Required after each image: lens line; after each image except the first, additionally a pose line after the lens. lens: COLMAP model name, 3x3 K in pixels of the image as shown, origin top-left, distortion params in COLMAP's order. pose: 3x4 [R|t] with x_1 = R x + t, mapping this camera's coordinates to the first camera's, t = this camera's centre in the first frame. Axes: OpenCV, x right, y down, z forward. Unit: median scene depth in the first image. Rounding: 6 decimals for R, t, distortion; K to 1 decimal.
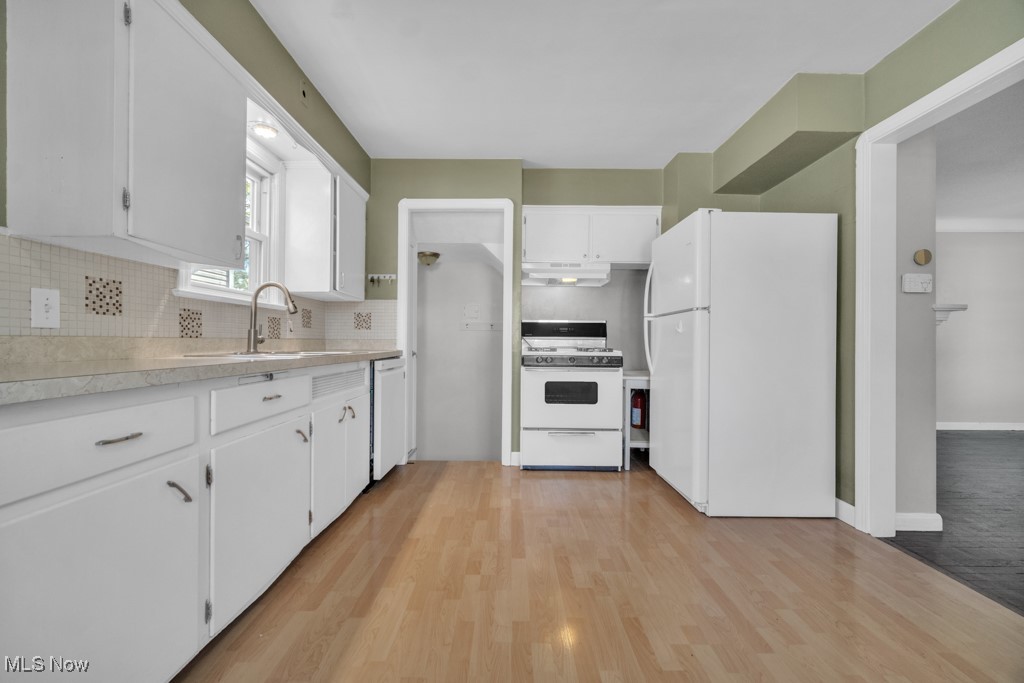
lens RADIAL K [[407.7, 0, 505.6], [0, 407.7, 341.1], [0, 0, 1]] dist [-0.000216, -0.000029]
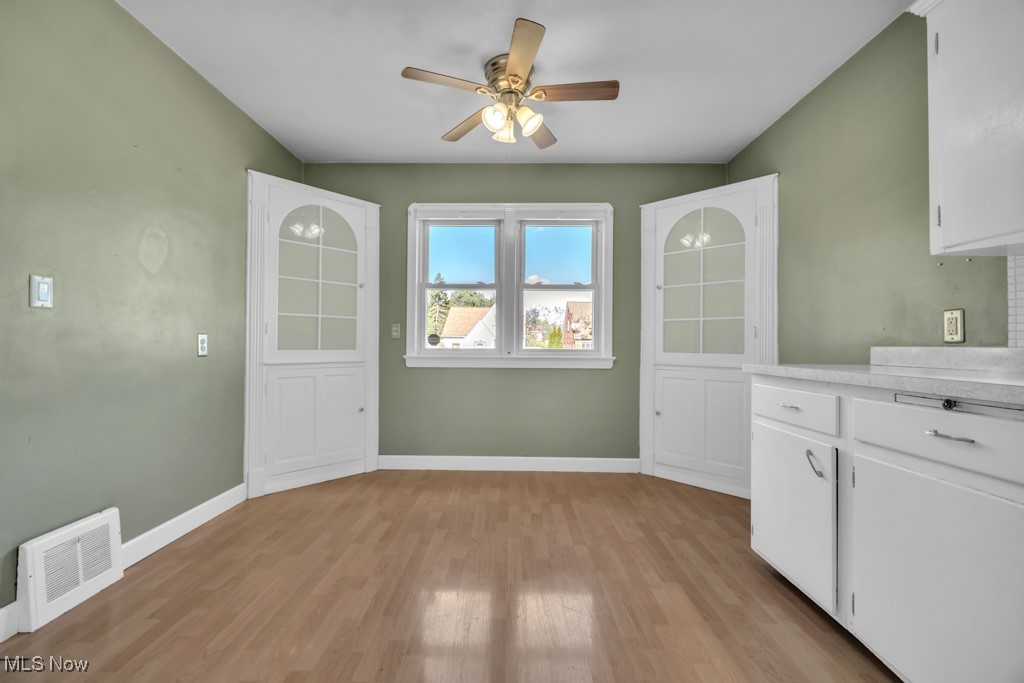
lens RADIAL K [[407.7, 0, 514.7], [0, 407.7, 342.4], [0, 0, 1]] dist [-0.000216, -0.000029]
pose [[-0.999790, -0.015209, -0.013737, 0.086138], [-0.015128, 0.999867, -0.006018, -0.000577], [0.013827, -0.005809, -0.999888, 0.970044]]
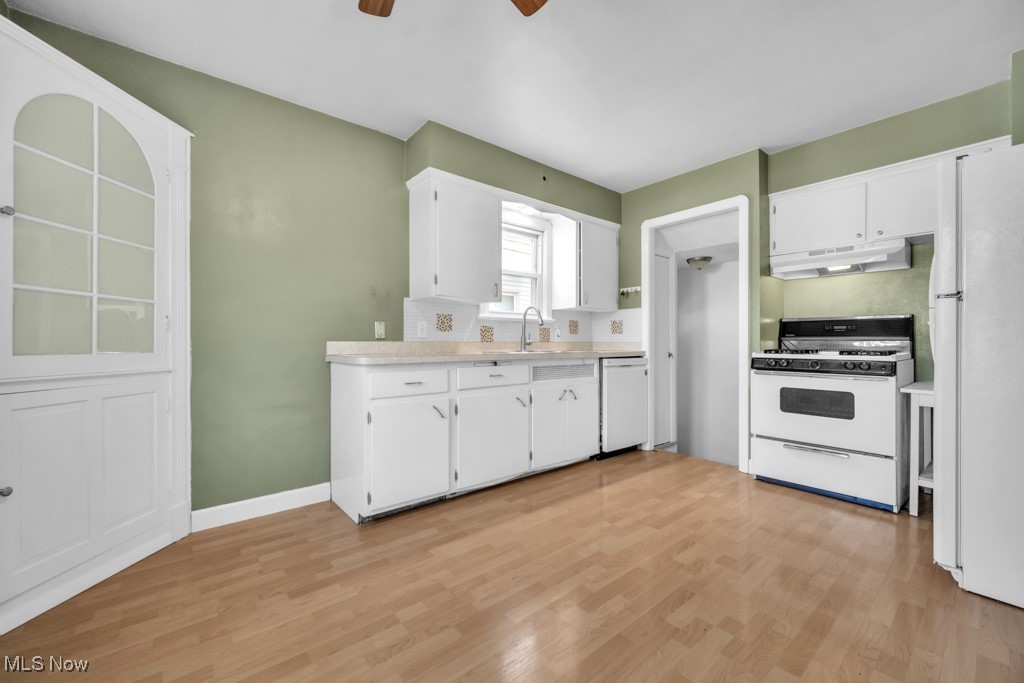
lens RADIAL K [[407.7, 0, 508.2], [0, 407.7, 341.7], [0, 0, 1]] dist [-0.000216, -0.000029]
pose [[0.638793, -0.008027, -0.769337, 0.479565], [0.004301, 0.999967, -0.006862, 0.002607], [0.769367, 0.001075, 0.638807, -0.050165]]
